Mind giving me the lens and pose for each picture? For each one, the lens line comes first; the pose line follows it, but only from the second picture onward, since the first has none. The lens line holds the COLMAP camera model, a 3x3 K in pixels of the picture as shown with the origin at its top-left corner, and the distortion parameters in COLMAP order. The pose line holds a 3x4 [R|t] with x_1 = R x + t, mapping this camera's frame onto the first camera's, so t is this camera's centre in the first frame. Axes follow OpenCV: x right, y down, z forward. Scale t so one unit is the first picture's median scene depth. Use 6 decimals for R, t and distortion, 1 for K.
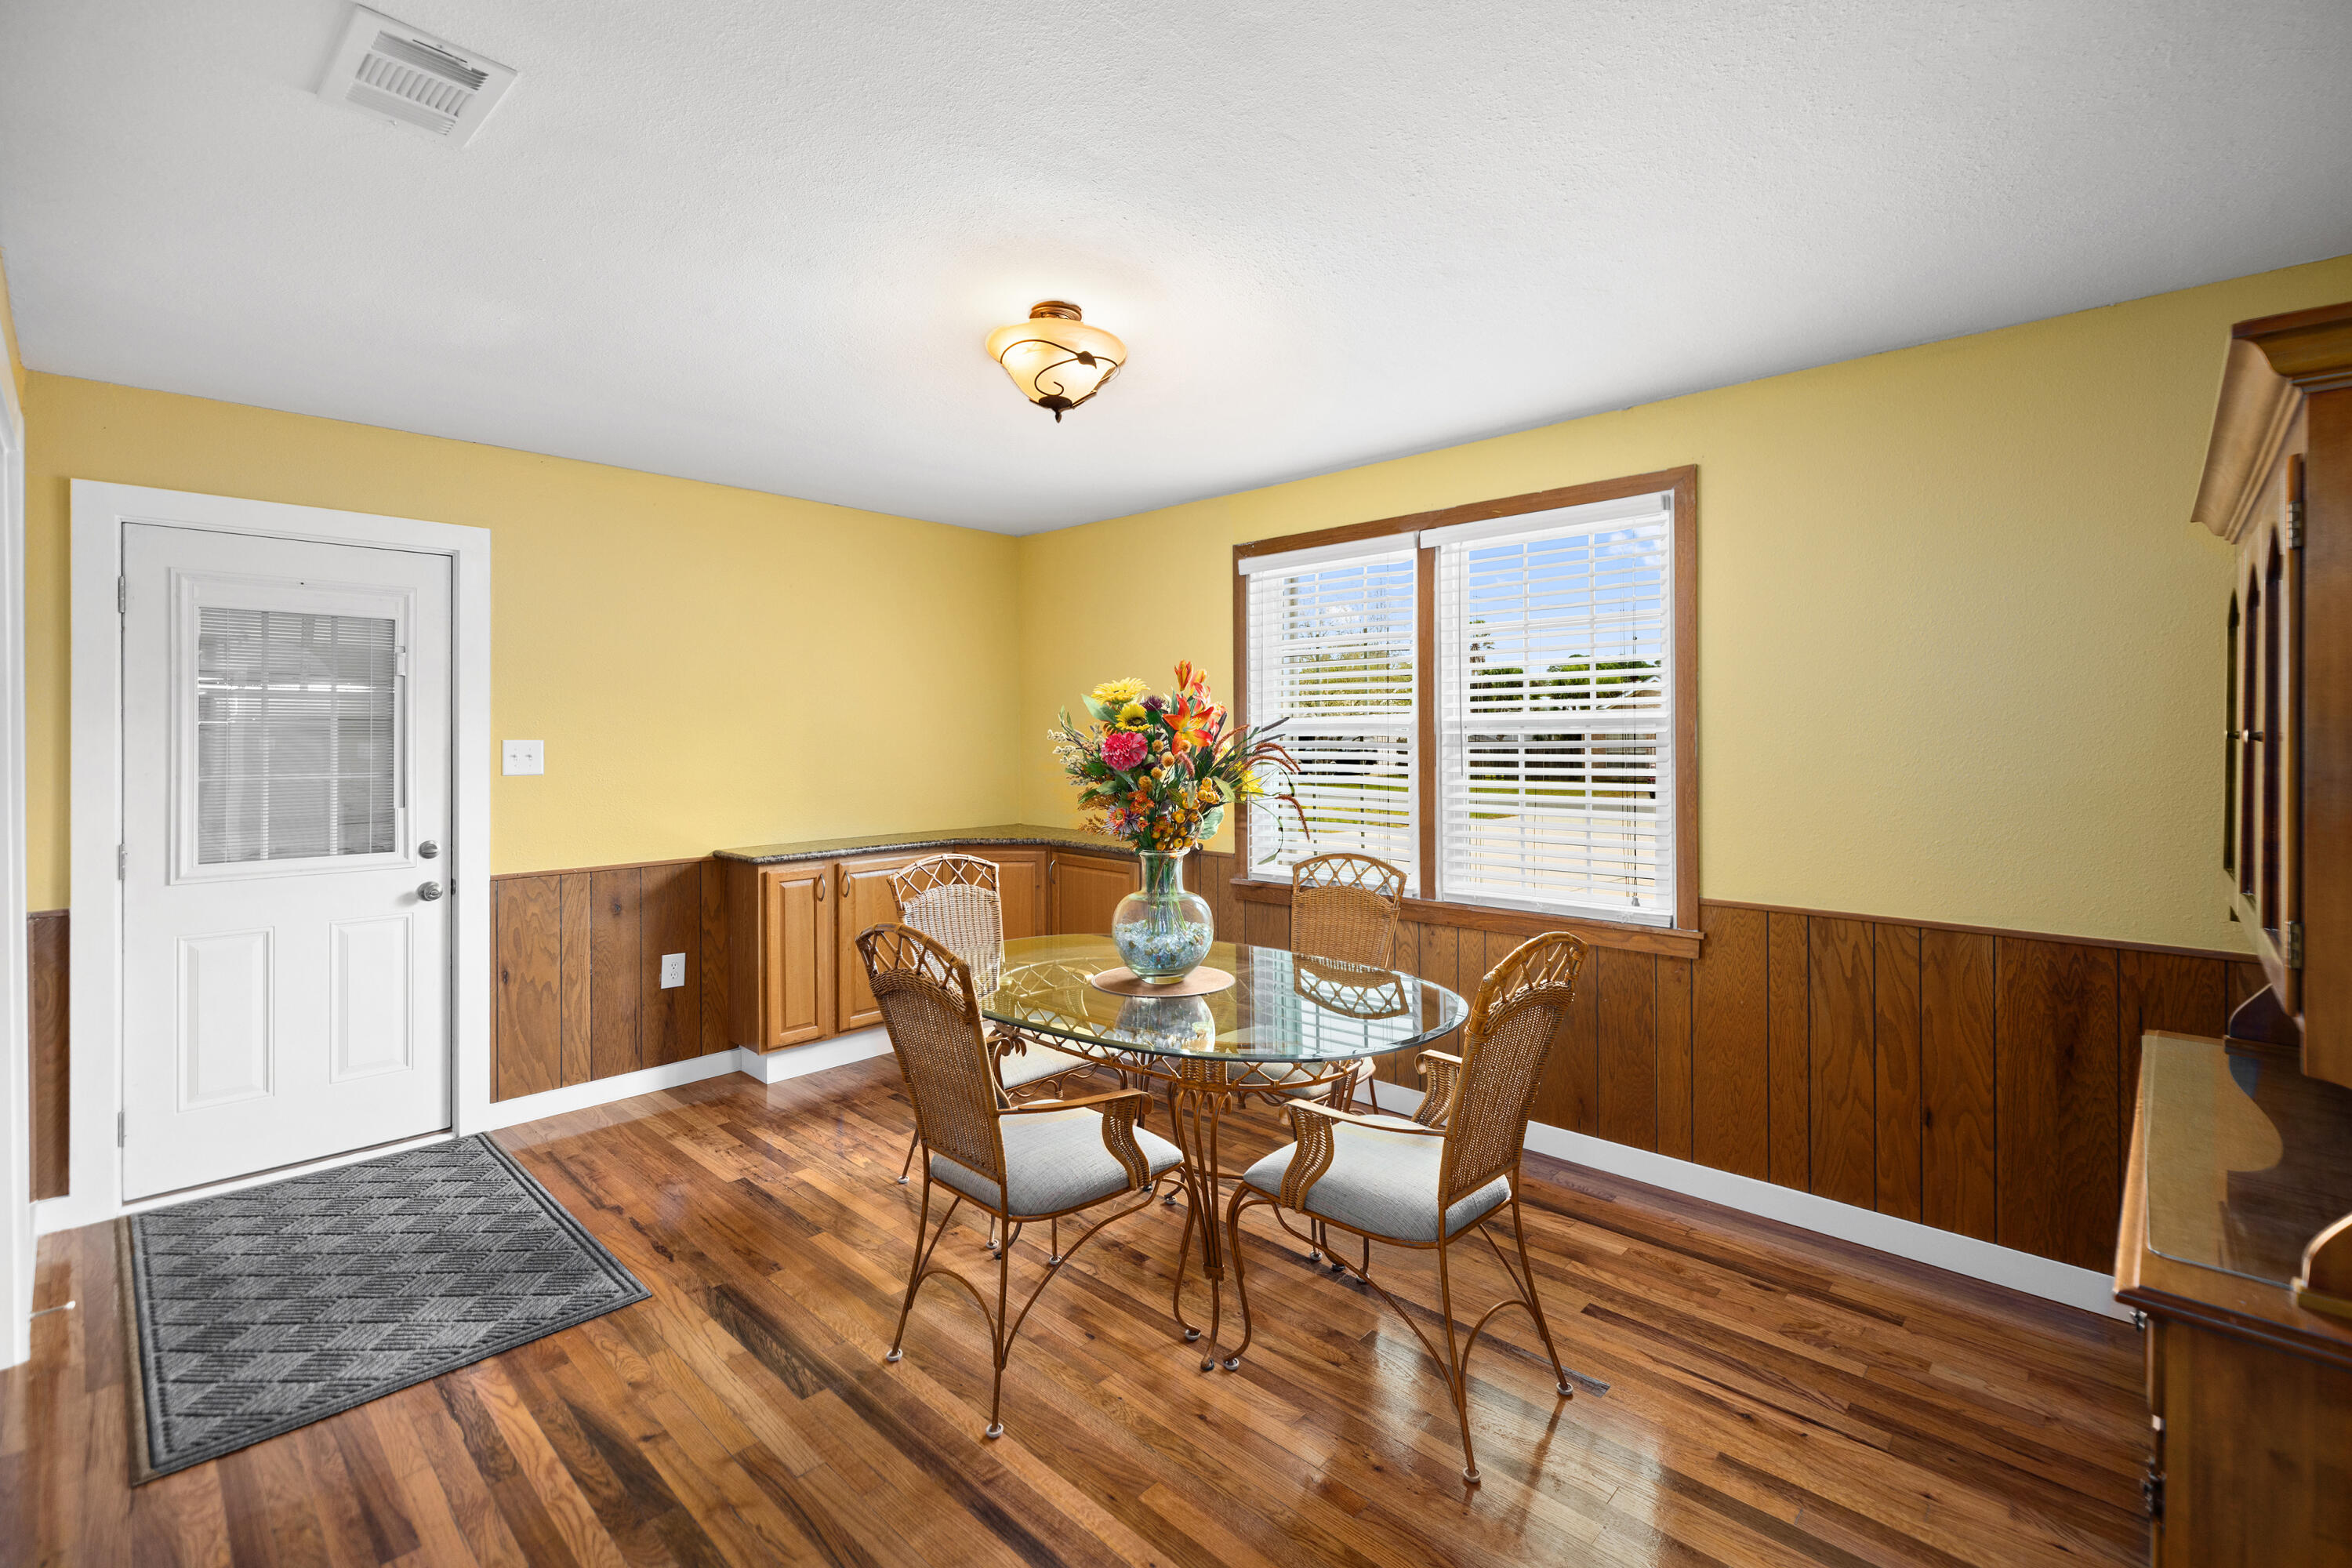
lens RADIAL K [[994.8, 0, 1172.8], [0, 994.8, 736.1], [0, 0, 1]] dist [-0.000985, -0.000423]
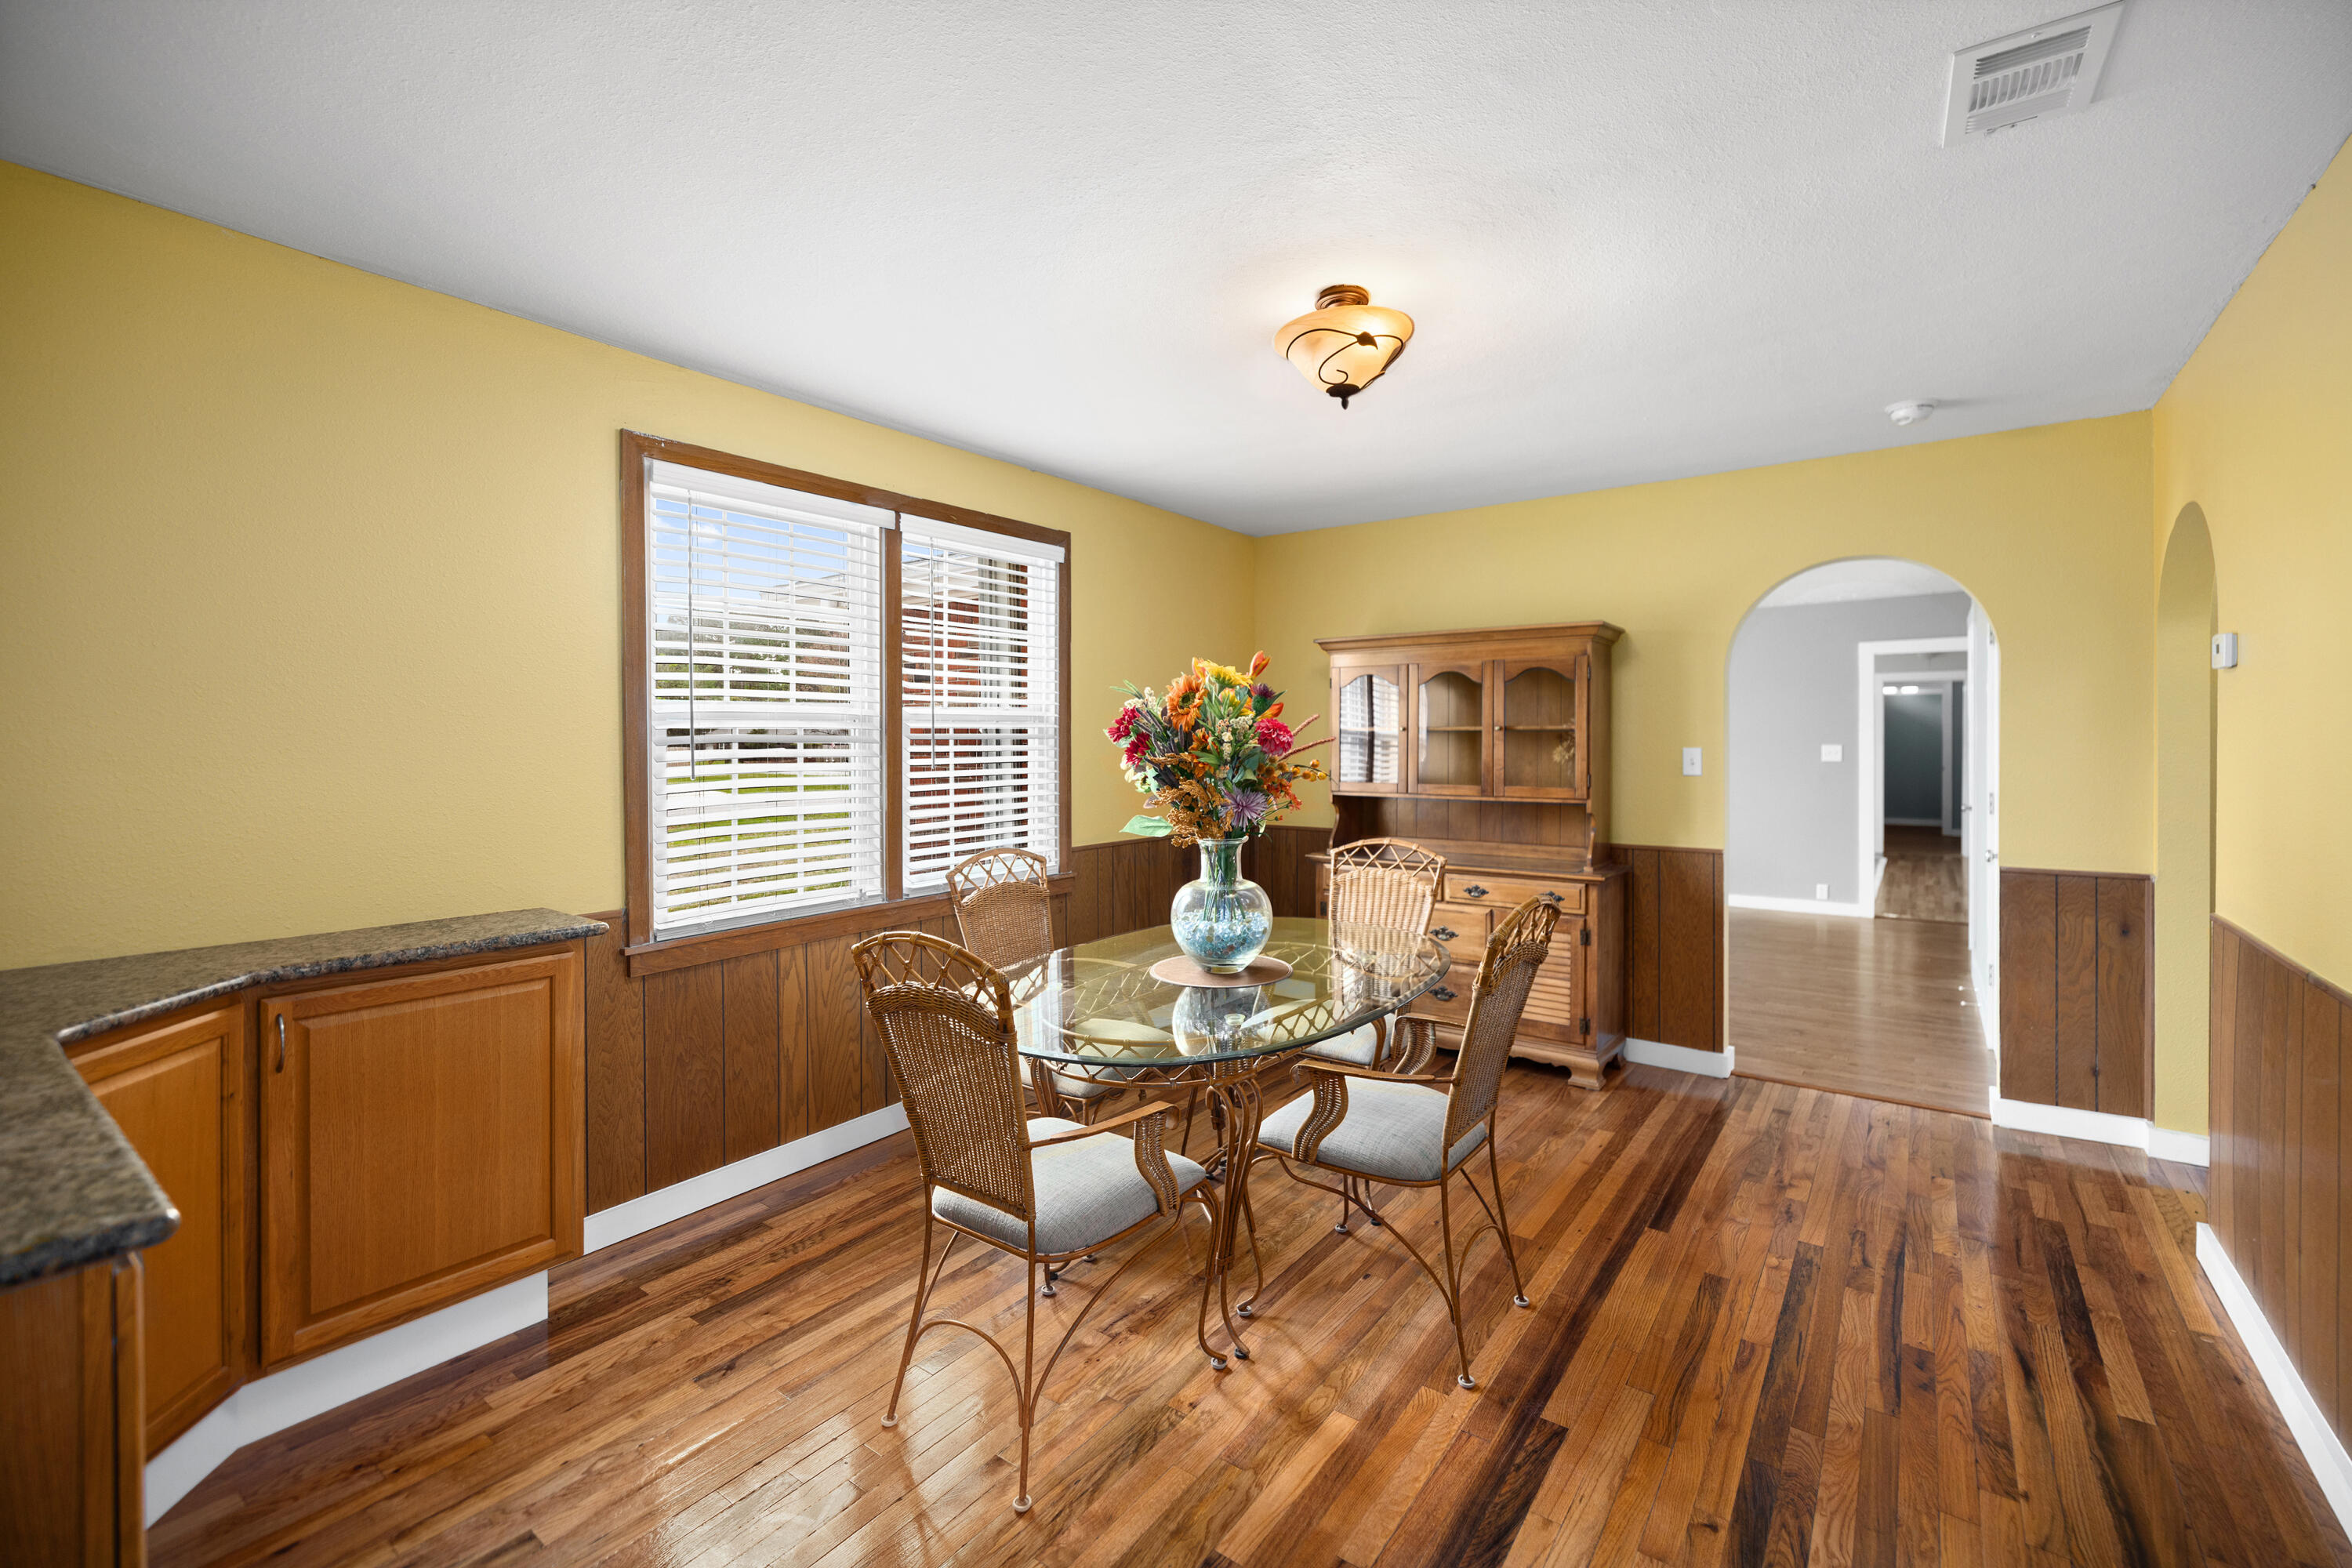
lens RADIAL K [[994.8, 0, 1172.8], [0, 994.8, 736.1], [0, 0, 1]] dist [-0.000985, -0.000423]
pose [[-0.097251, 0.008798, 0.995221, -0.961353], [0.002280, 0.999960, -0.008617, 0.022730], [-0.995257, 0.001431, -0.097267, 1.107714]]
